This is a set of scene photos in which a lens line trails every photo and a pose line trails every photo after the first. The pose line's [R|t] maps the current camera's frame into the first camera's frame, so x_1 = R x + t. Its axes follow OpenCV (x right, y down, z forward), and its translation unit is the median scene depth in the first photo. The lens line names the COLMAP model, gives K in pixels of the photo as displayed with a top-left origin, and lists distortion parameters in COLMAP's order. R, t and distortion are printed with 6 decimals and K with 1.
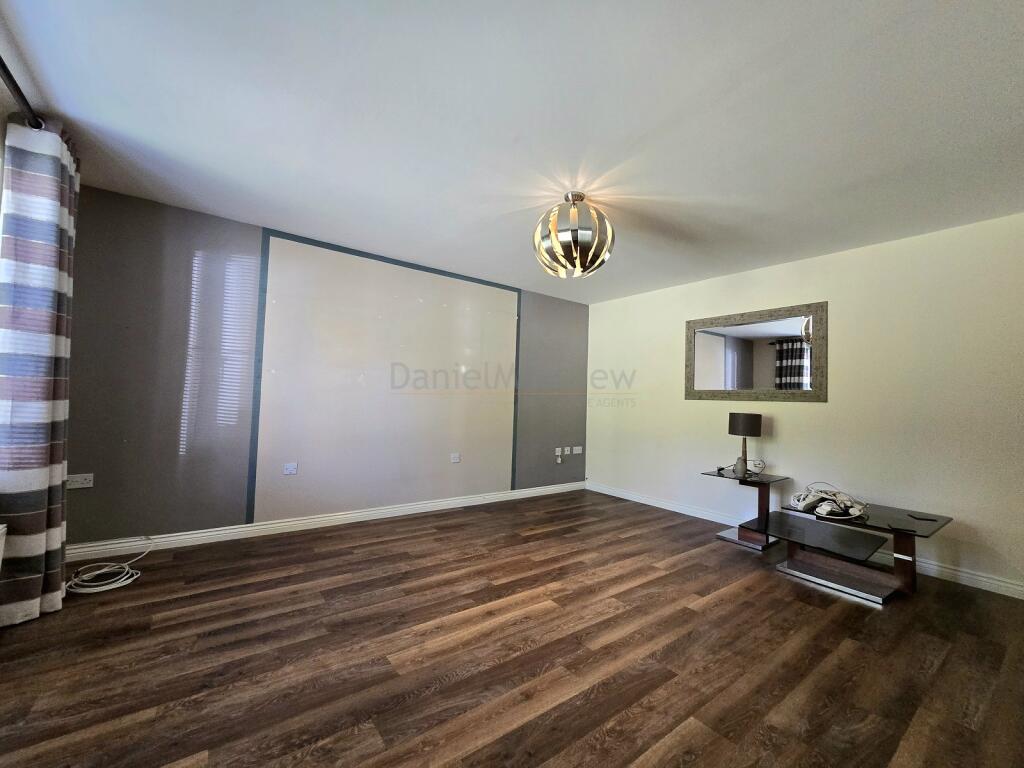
lens RADIAL K [[415.5, 0, 515.8], [0, 415.5, 385.6], [0, 0, 1]] dist [-0.001783, -0.000074]
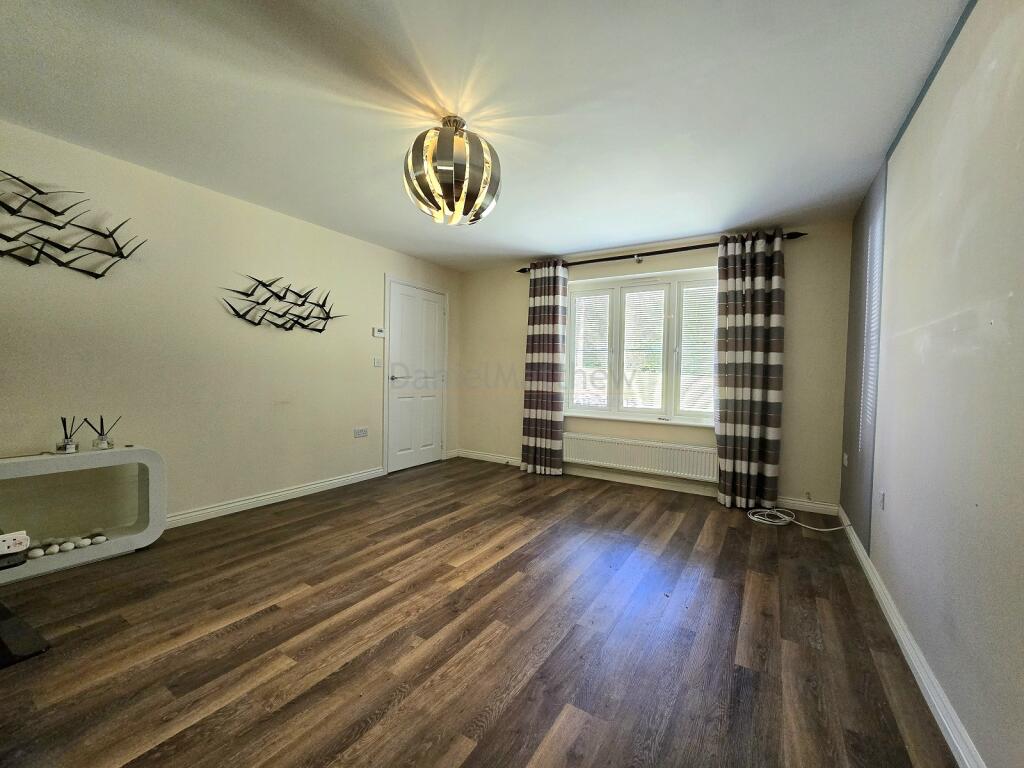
lens RADIAL K [[415.5, 0, 515.8], [0, 415.5, 385.6], [0, 0, 1]] dist [-0.001783, -0.000074]
pose [[-0.931371, -0.043319, -0.361484, 0.342735], [-0.040327, 0.999061, -0.015818, 0.081476], [0.361830, -0.000155, -0.932244, 2.044176]]
